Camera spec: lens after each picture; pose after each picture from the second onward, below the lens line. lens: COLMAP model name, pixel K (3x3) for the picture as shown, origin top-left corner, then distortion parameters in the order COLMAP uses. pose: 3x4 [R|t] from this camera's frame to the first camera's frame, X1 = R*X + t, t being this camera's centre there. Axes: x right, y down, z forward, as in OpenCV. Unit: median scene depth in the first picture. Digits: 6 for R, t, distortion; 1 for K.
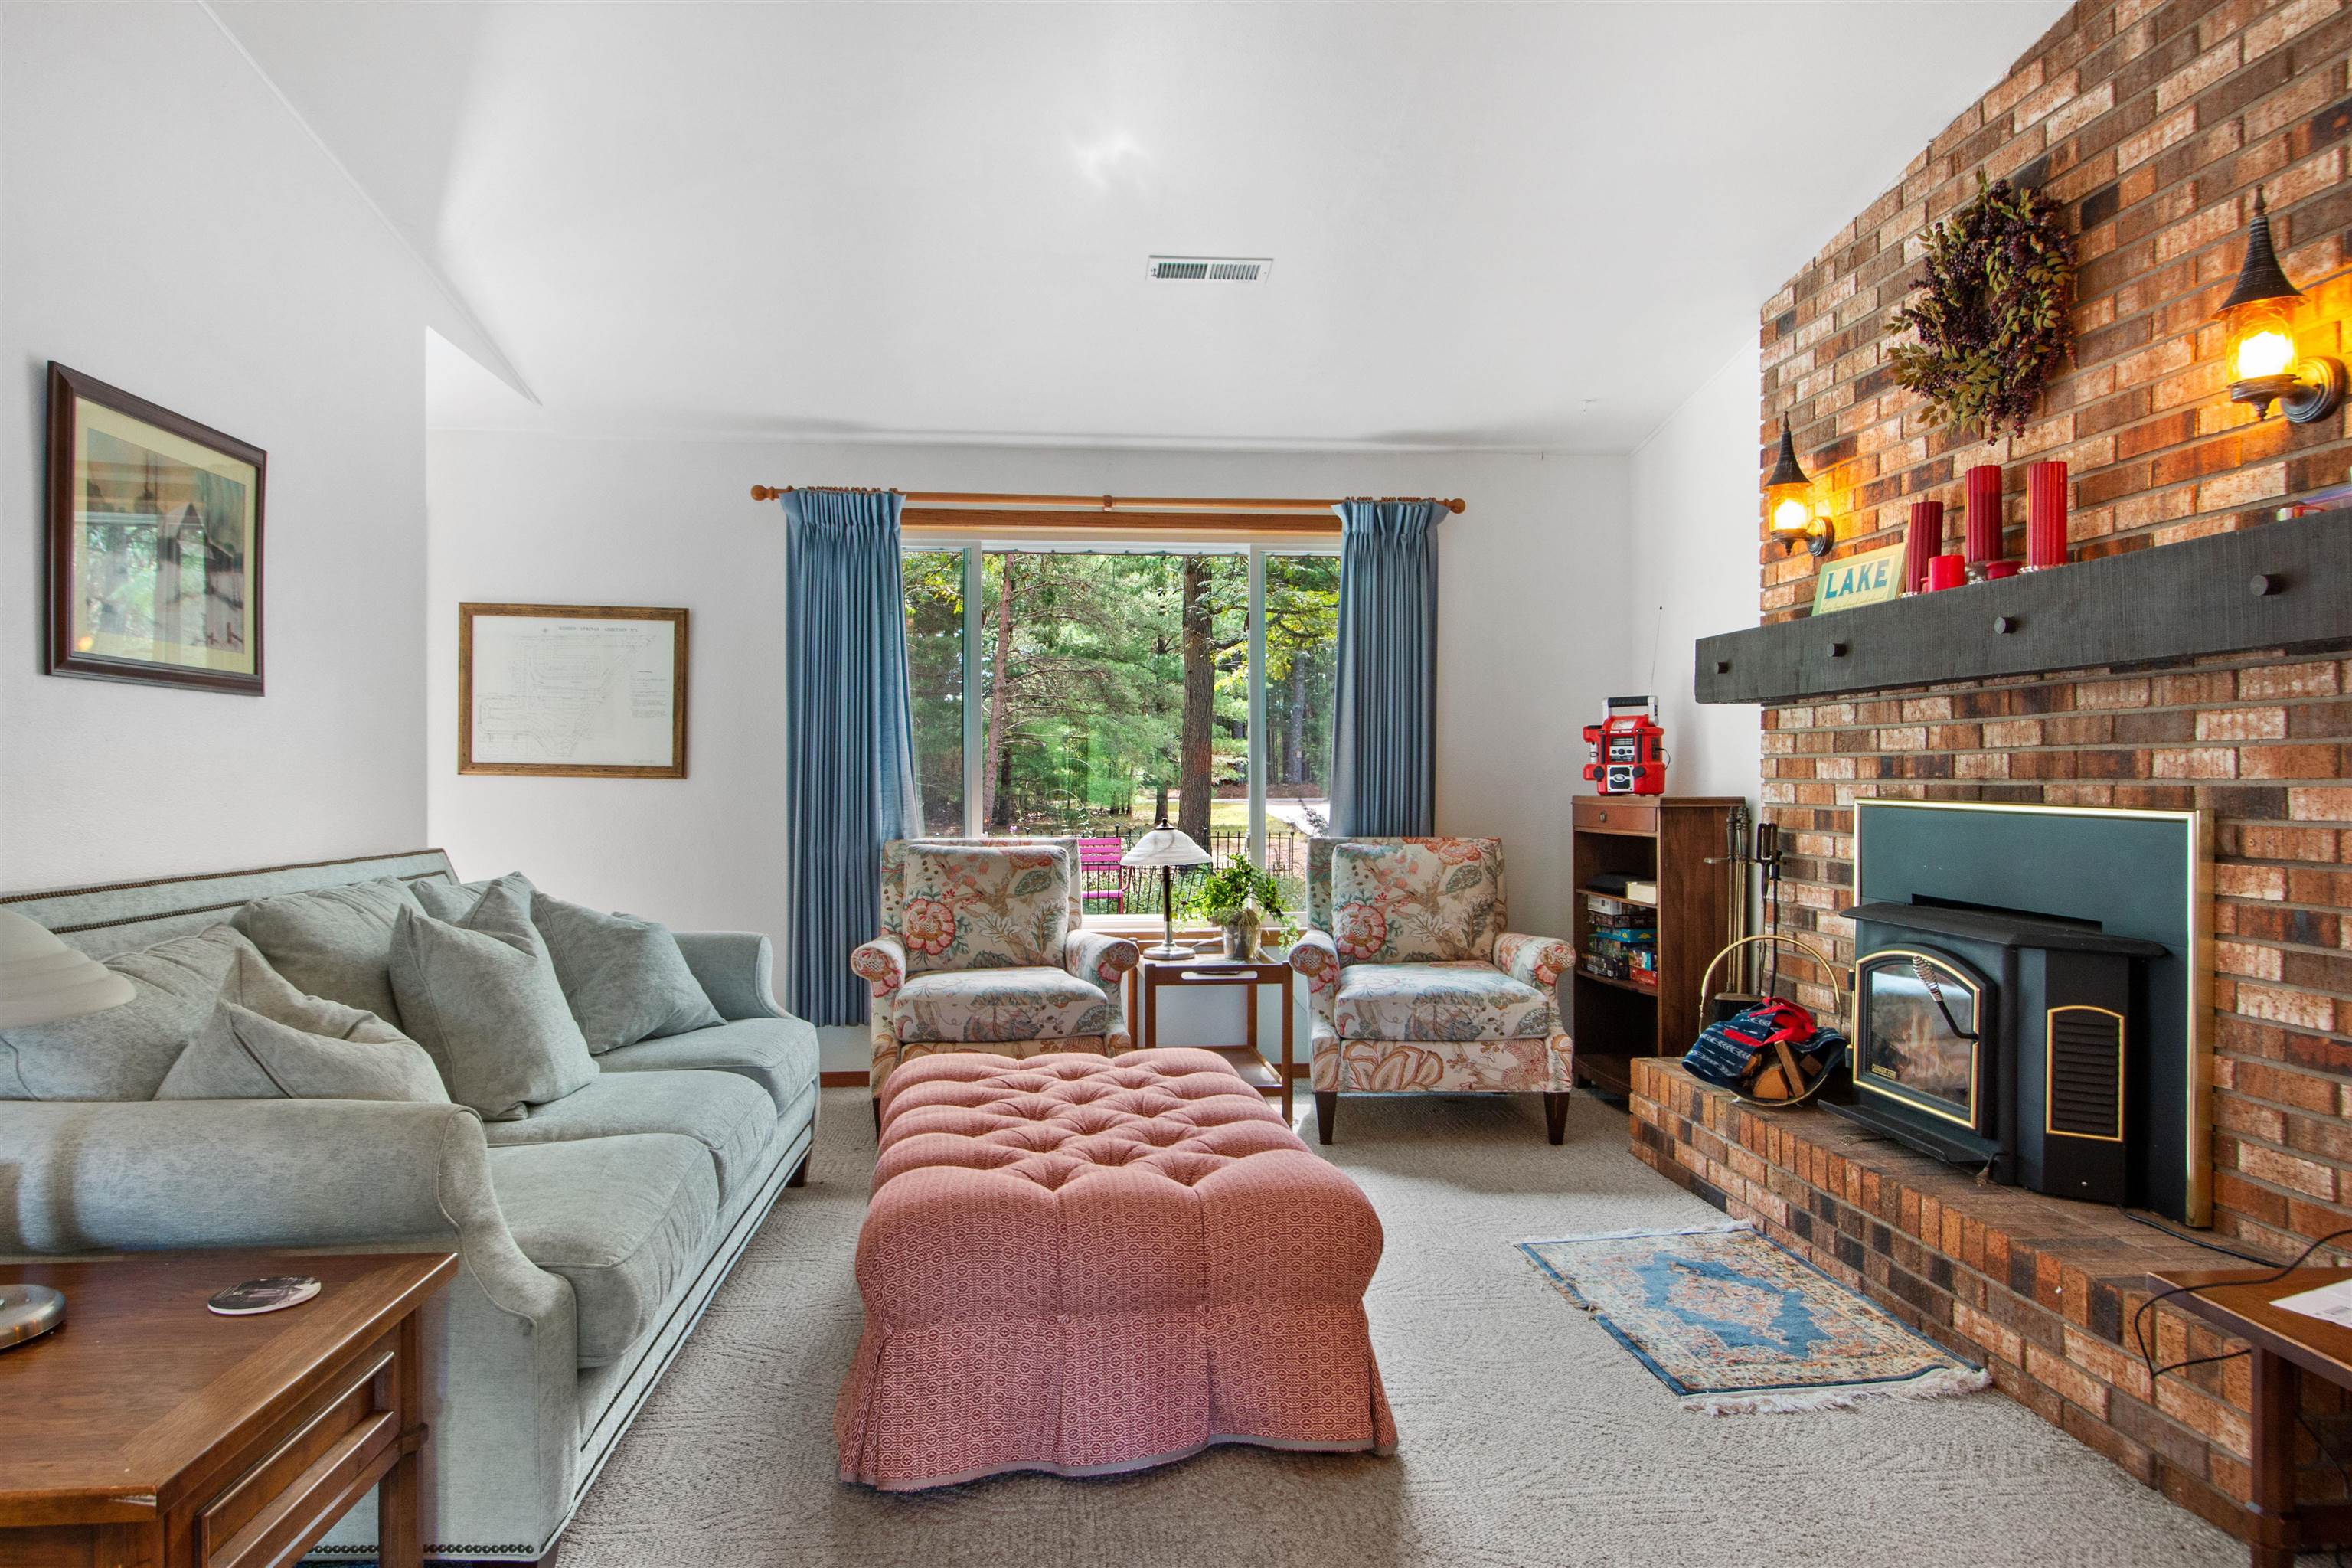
lens RADIAL K [[1543.9, 0, 1182.5], [0, 1543.9, 779.6], [0, 0, 1]] dist [0.002888, 0.005174]
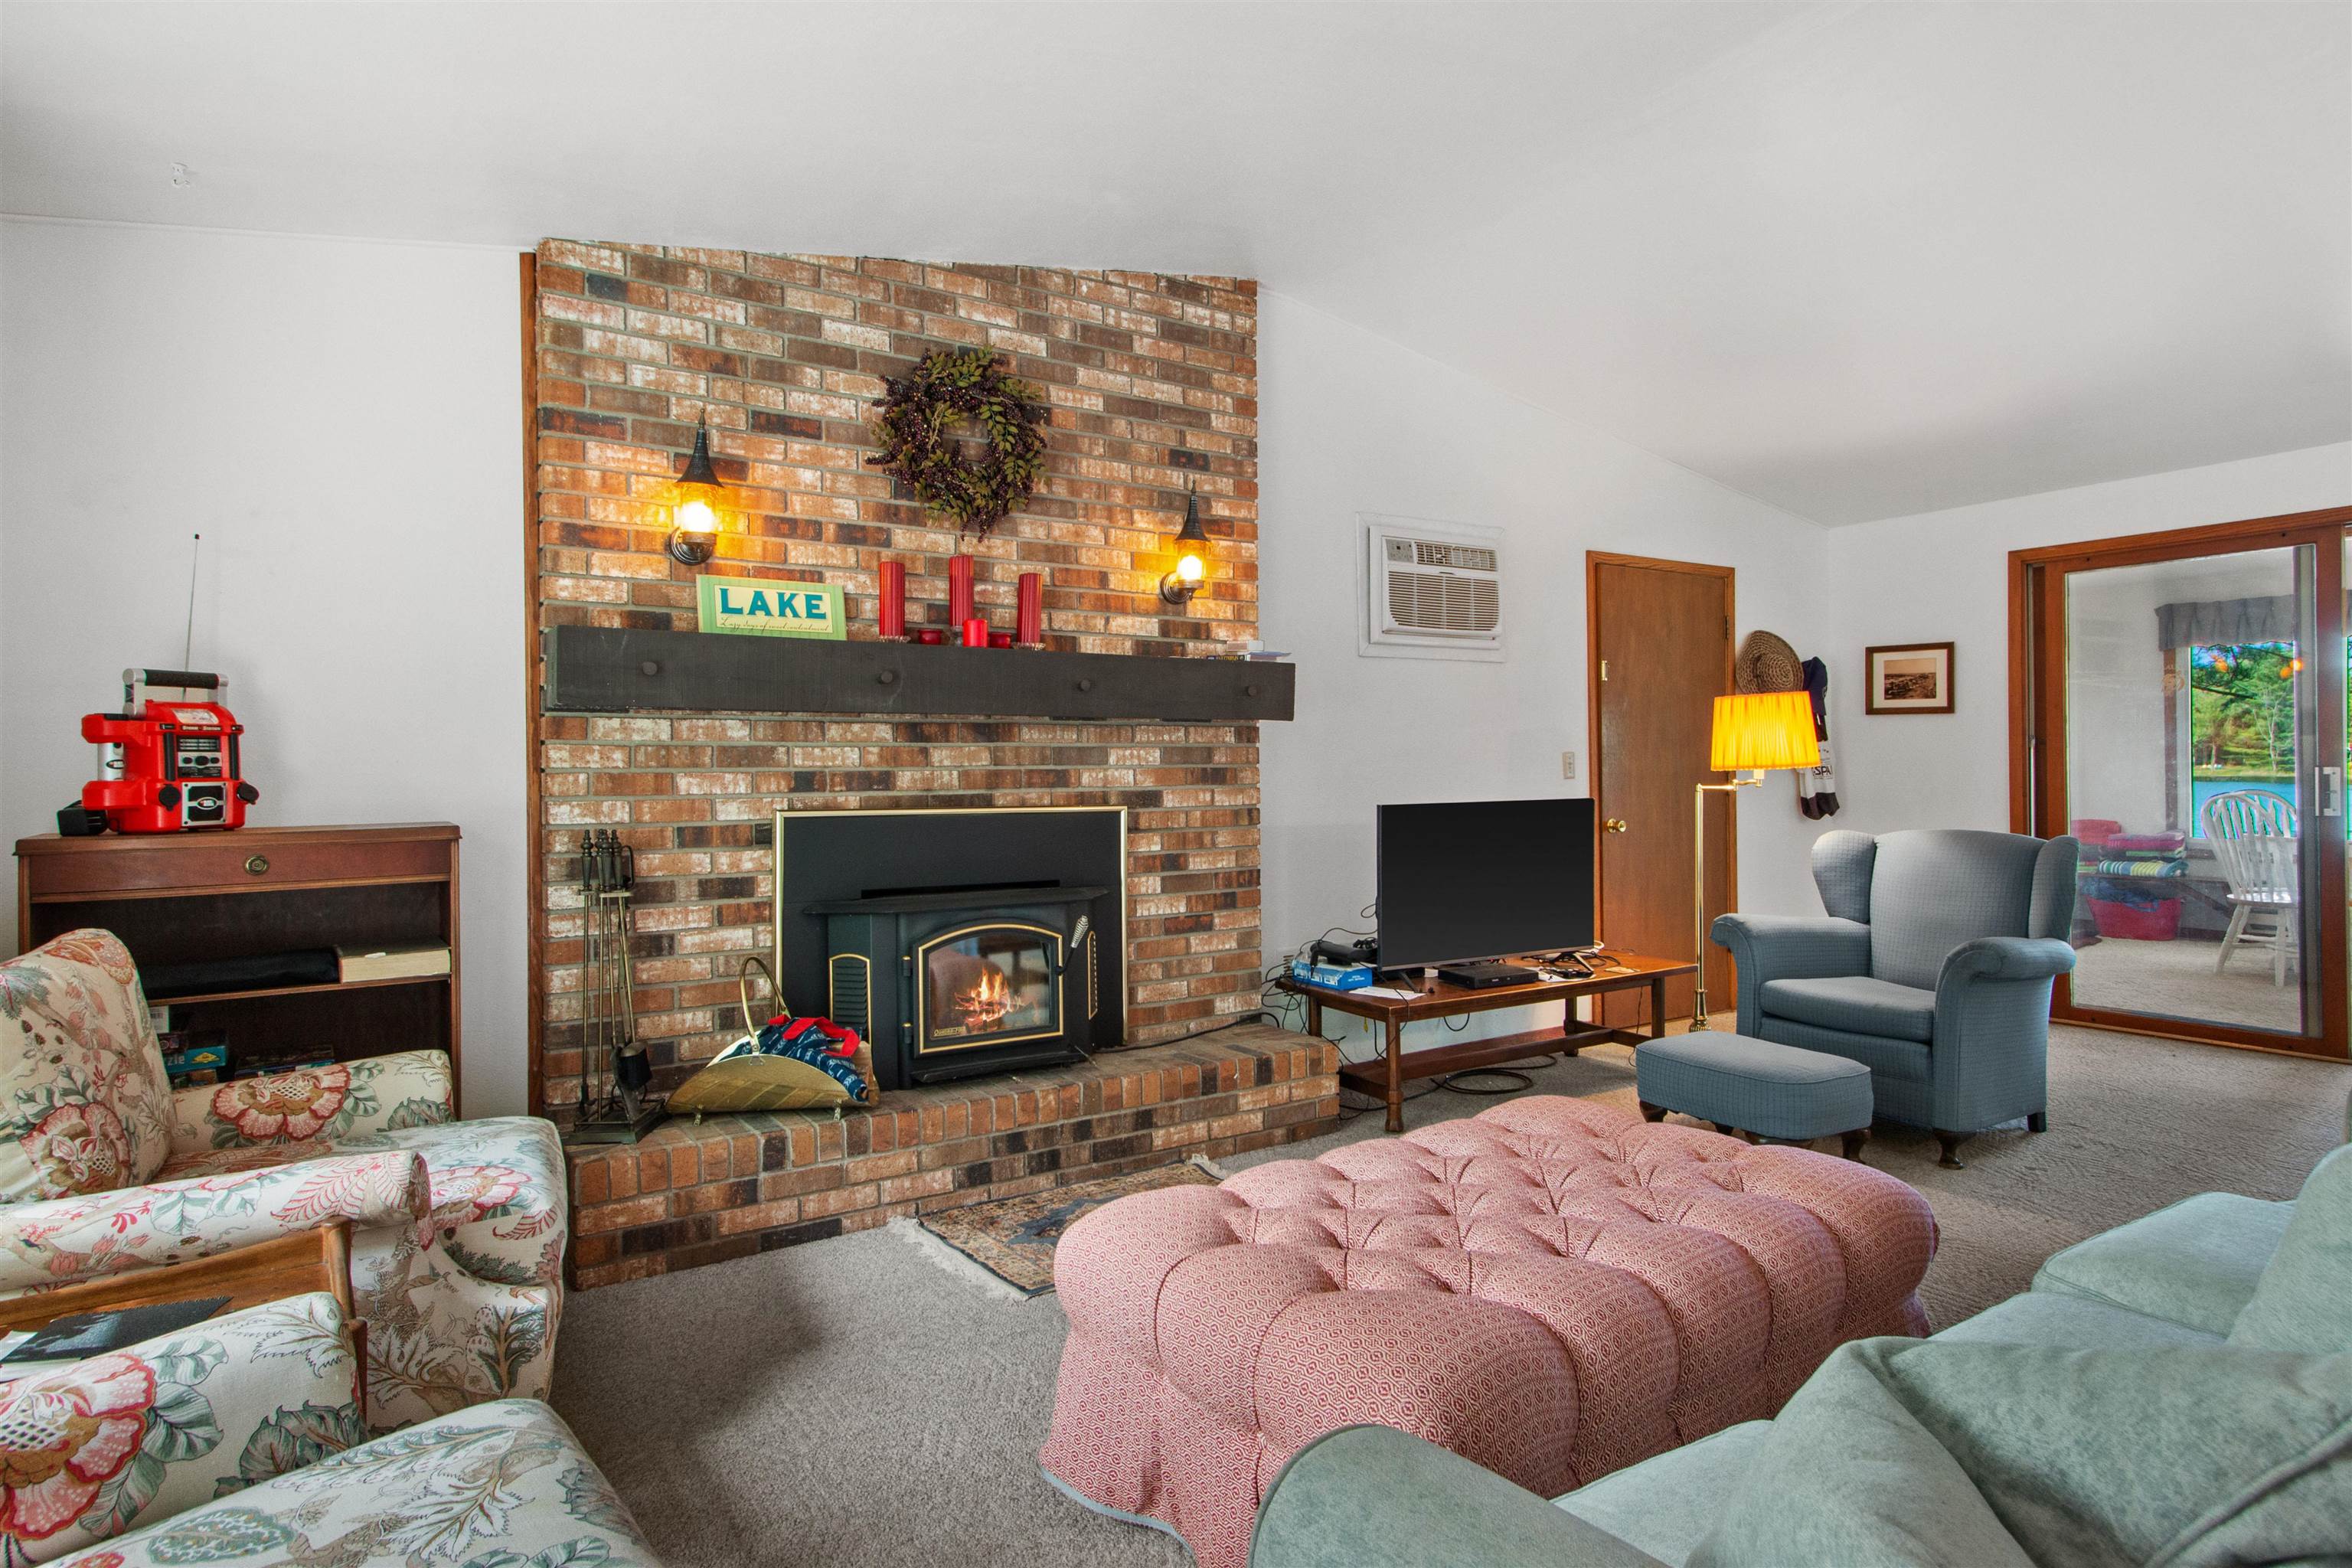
lens RADIAL K [[1262.7, 0, 1176.1], [0, 1262.7, 771.7], [0, 0, 1]] dist [-0.004048, 0.000947]
pose [[-0.476295, 0.012569, 0.879196, -0.560231], [0.015959, 0.999857, -0.005649, -0.007309], [-0.879141, 0.011340, -0.476427, 1.459729]]
